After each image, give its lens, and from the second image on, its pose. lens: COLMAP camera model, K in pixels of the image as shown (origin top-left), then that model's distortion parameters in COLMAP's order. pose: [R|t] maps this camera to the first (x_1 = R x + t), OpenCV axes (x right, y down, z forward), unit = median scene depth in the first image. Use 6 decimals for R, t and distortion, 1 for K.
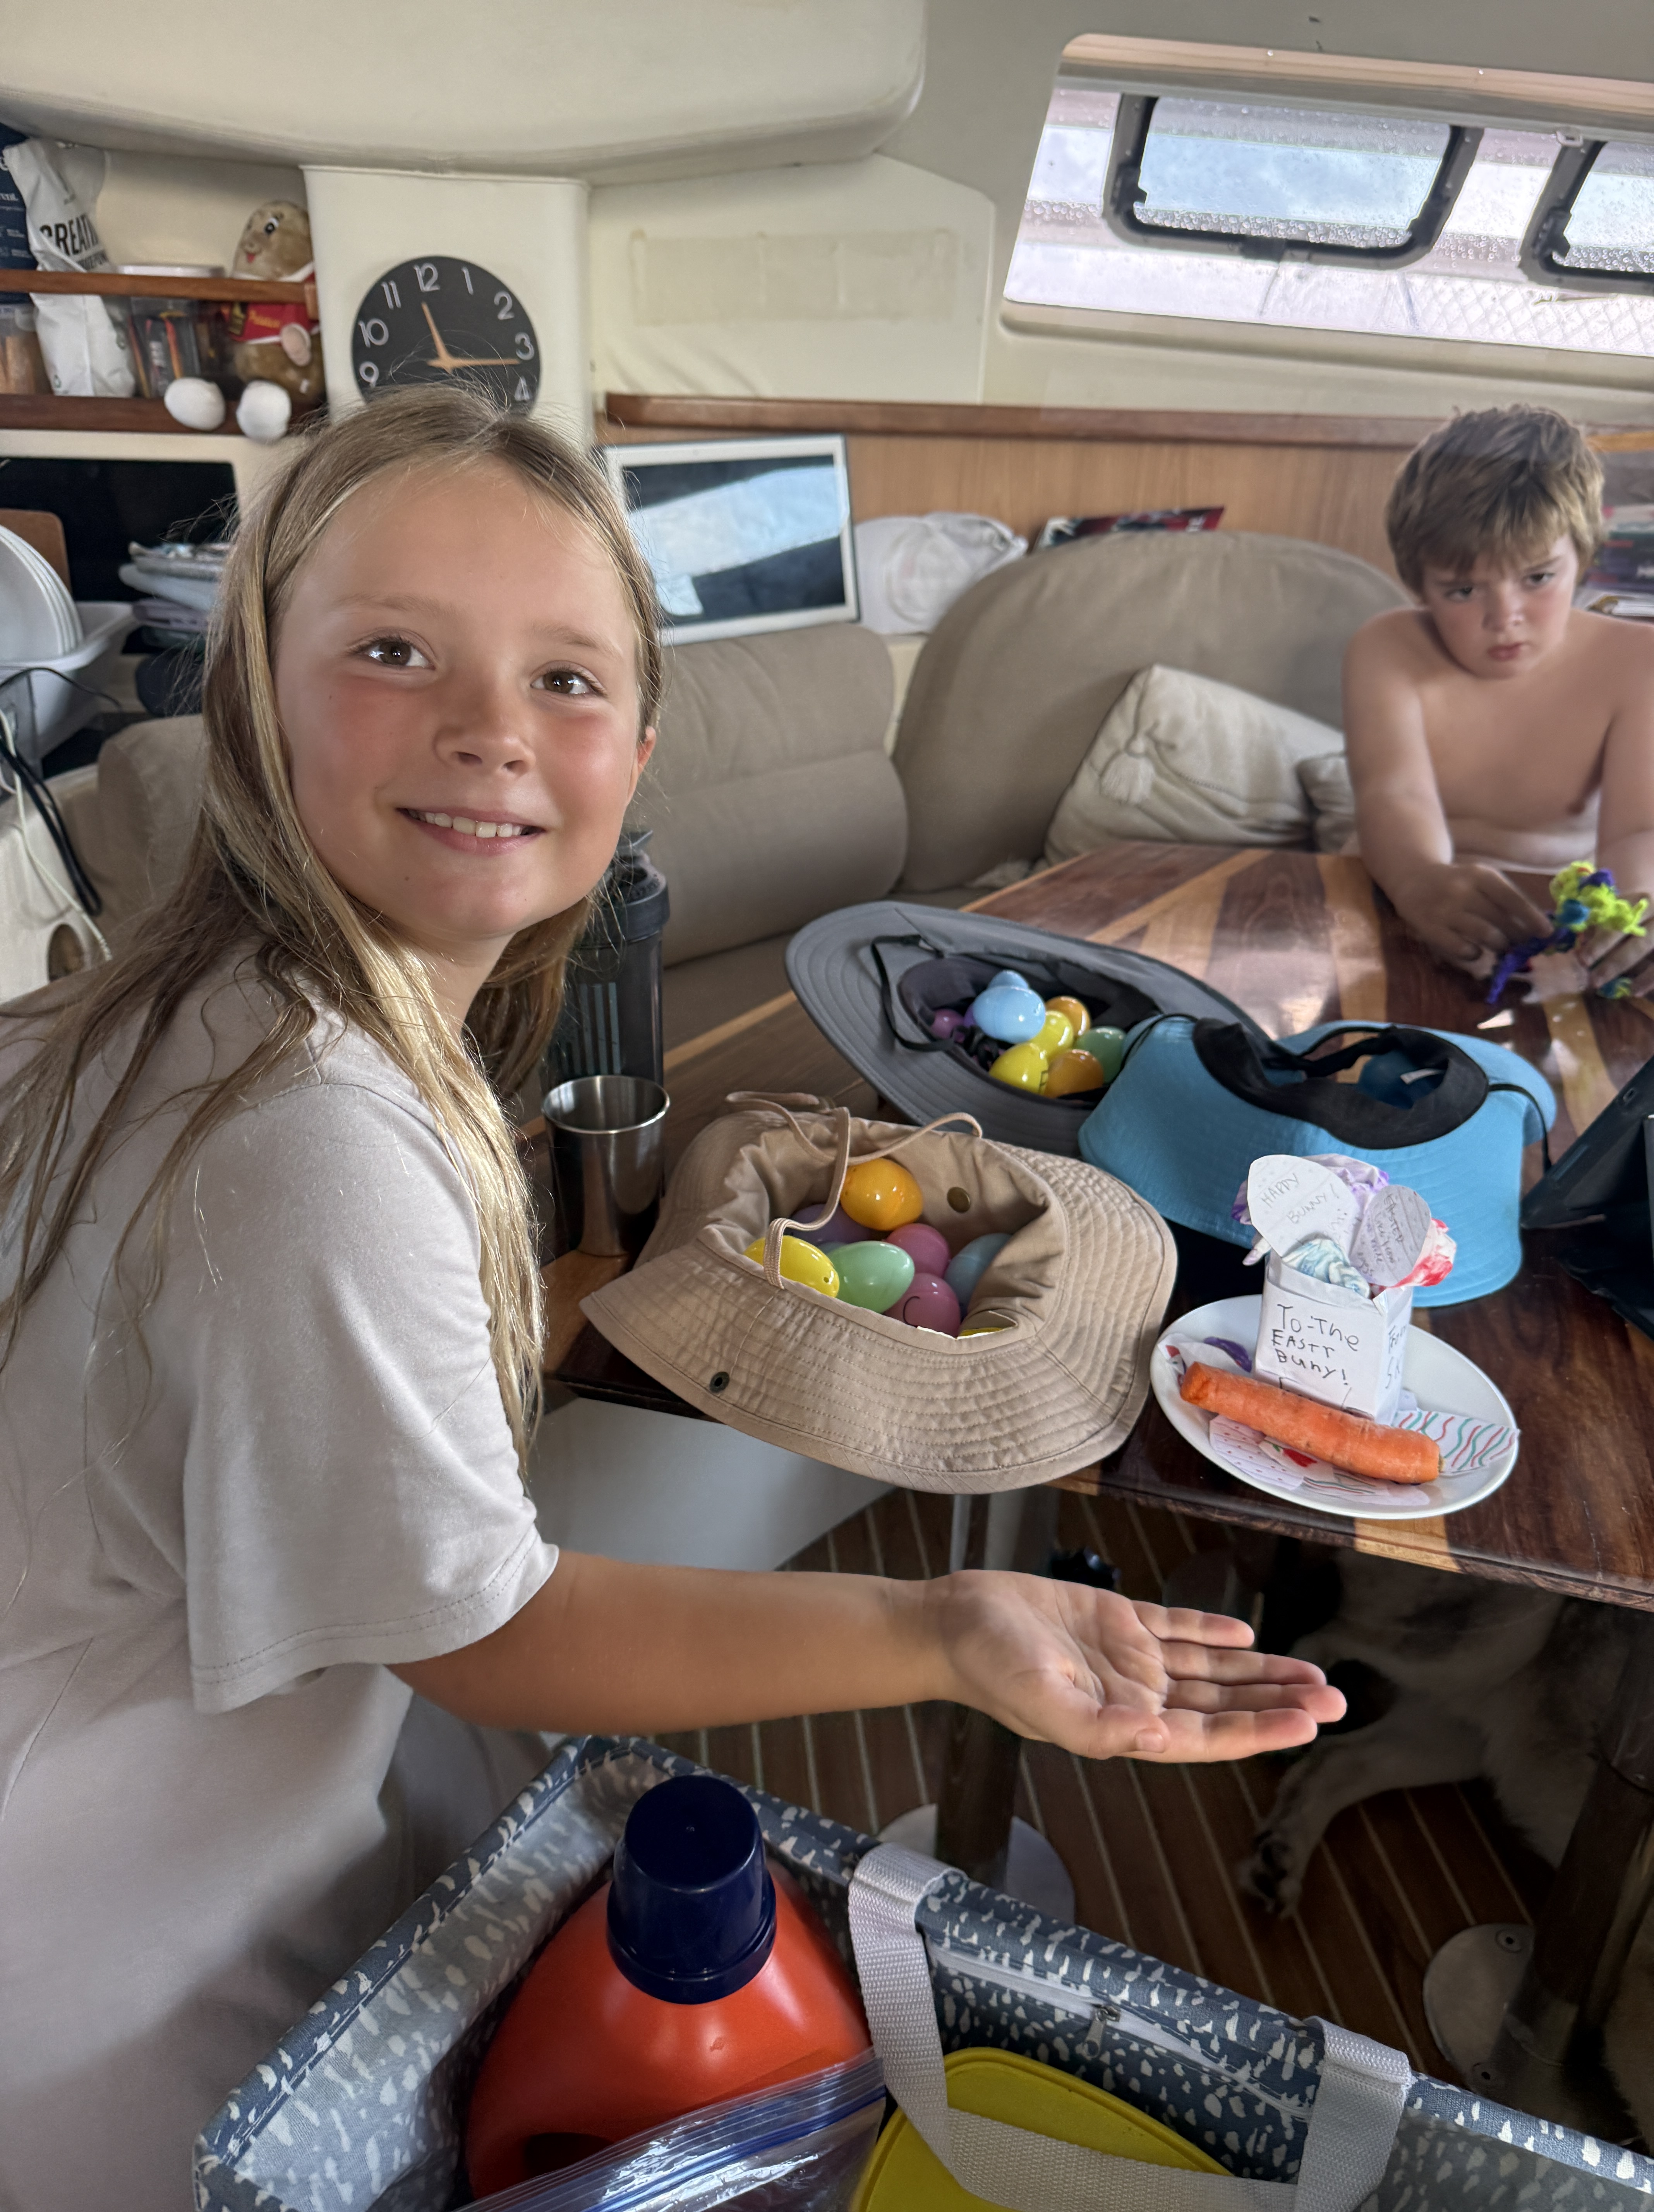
lens RADIAL K [[1497.8, 0, 830.8], [0, 1497.8, 1113.6], [0, 0, 1]] dist [0.104339, -0.194610]
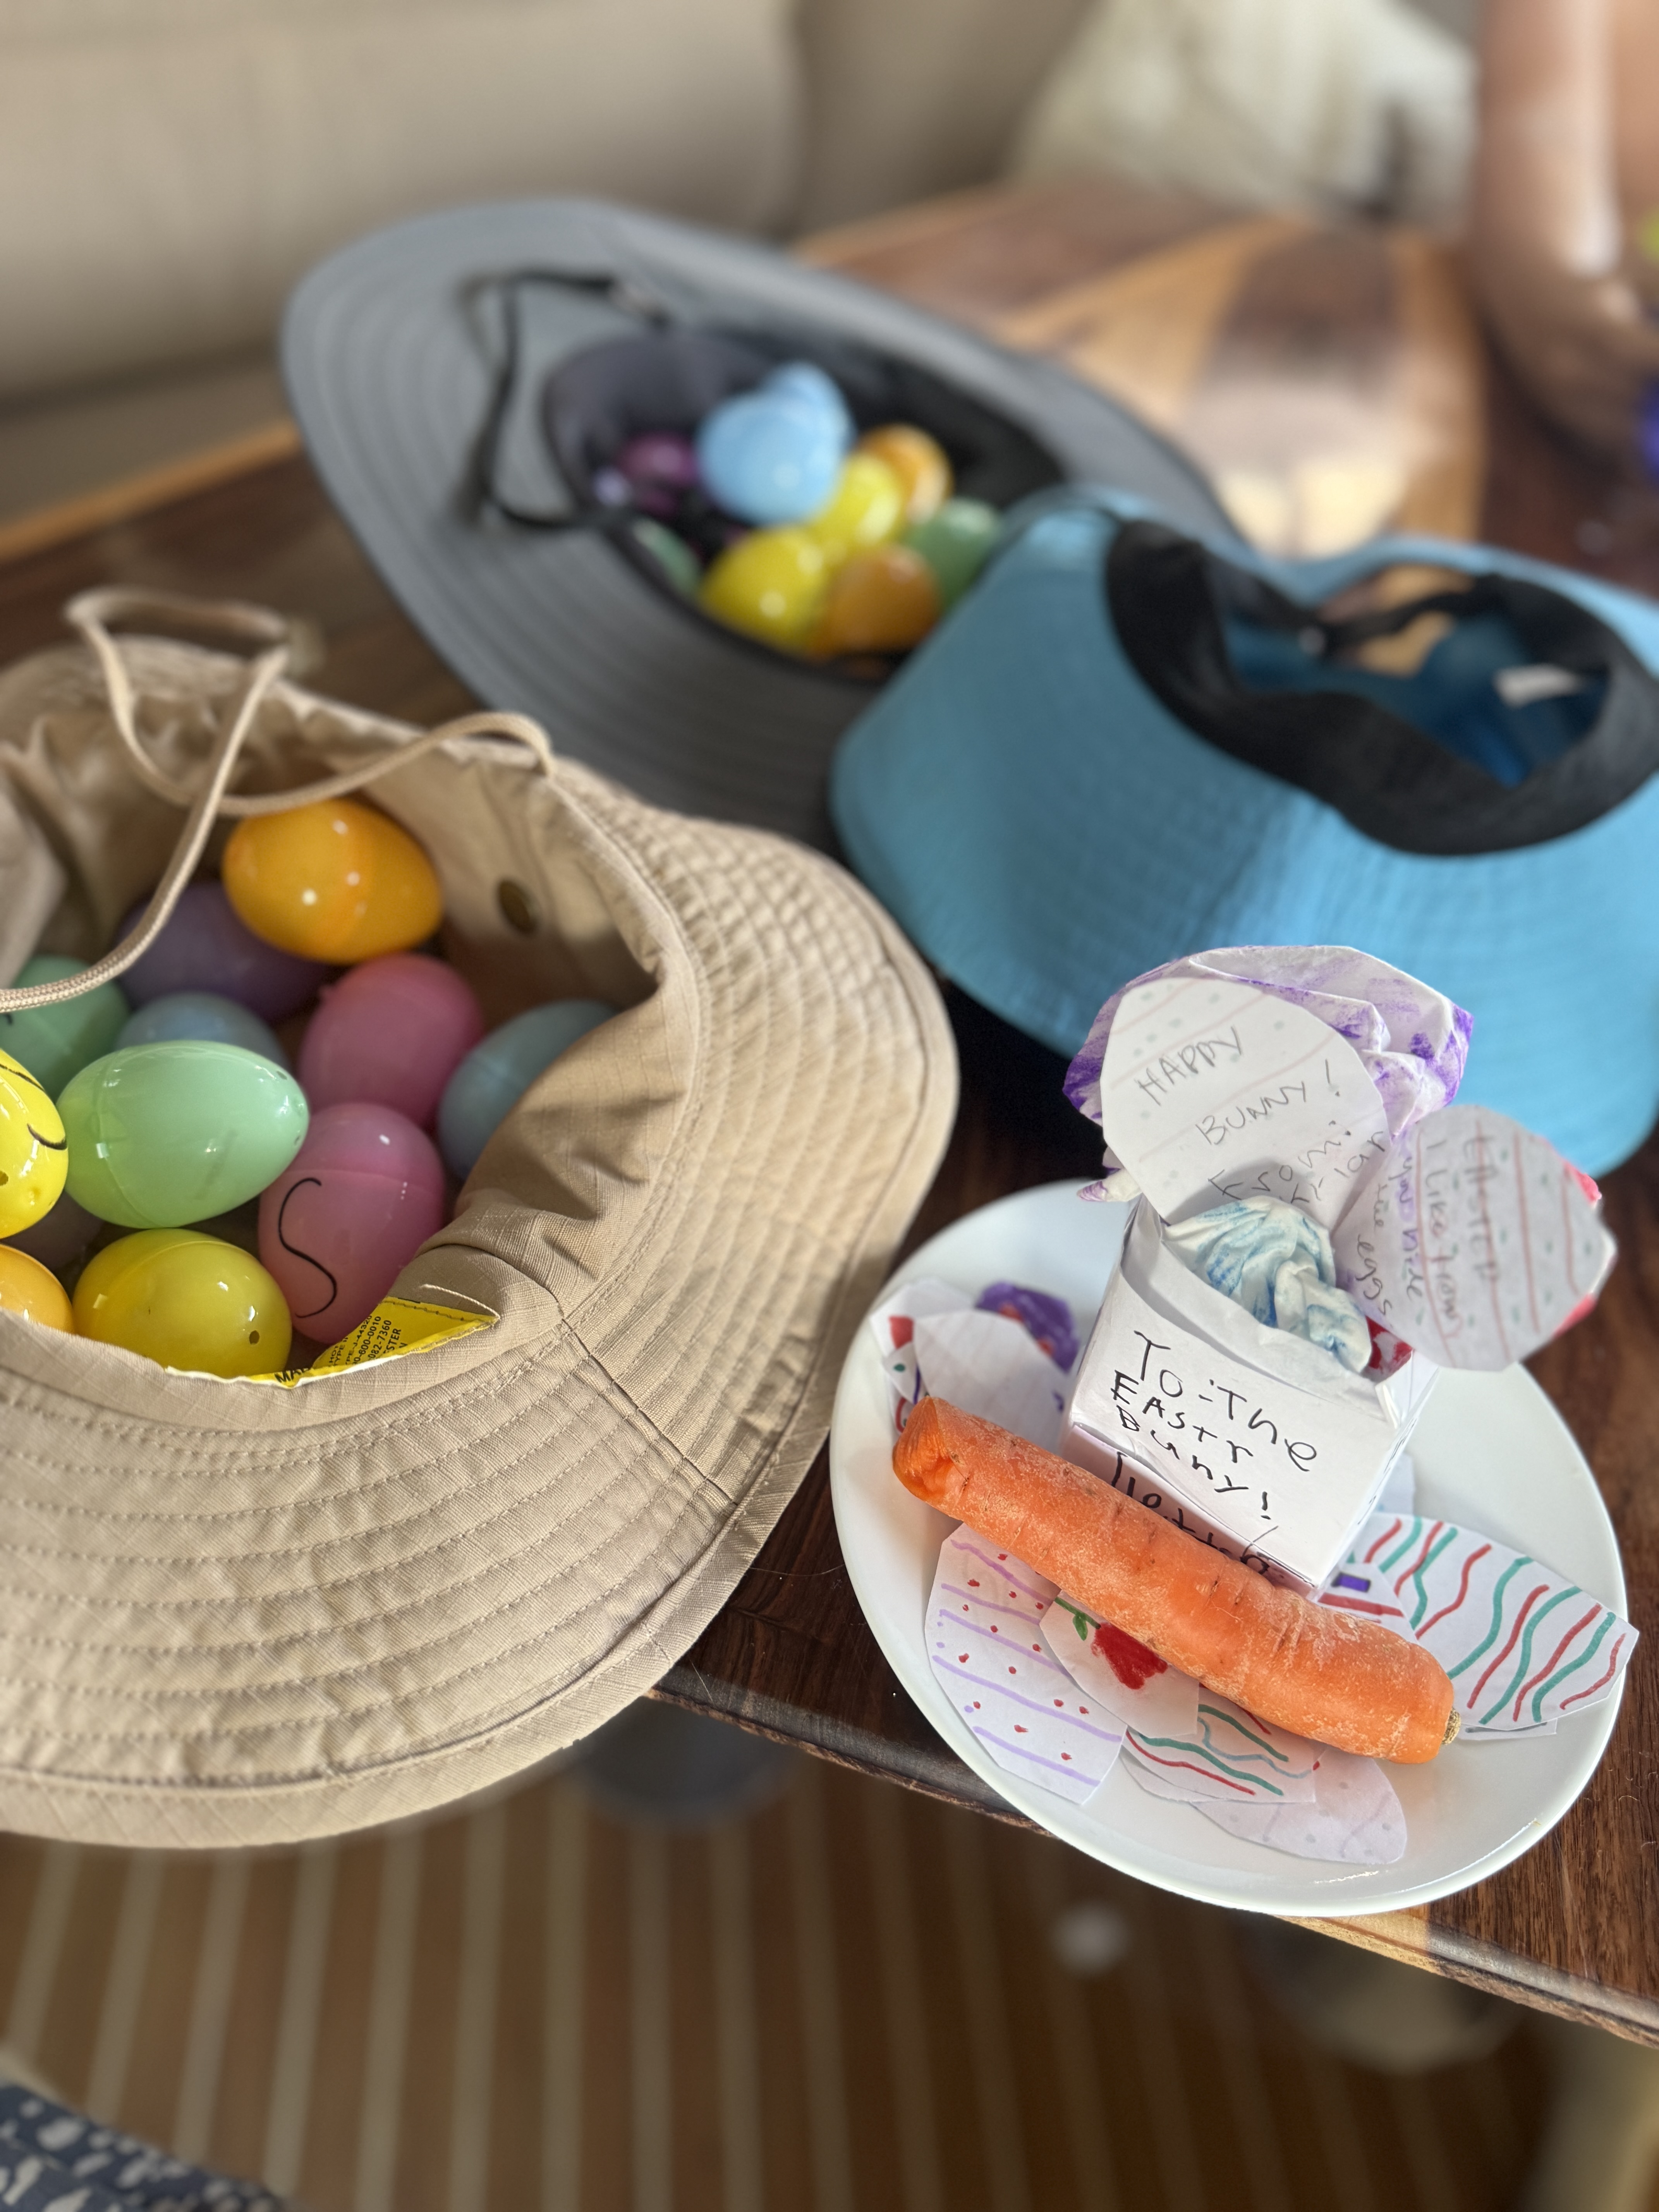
lens RADIAL K [[1498.0, 0, 833.3], [0, 1498.0, 1113.6], [0, 0, 1]] dist [0.104339, -0.194610]
pose [[0.995852, 0.077434, 0.047777, 0.182512], [-0.089177, 0.934865, 0.343619, -0.055014], [-0.018057, -0.346455, 0.937893, 0.613134]]
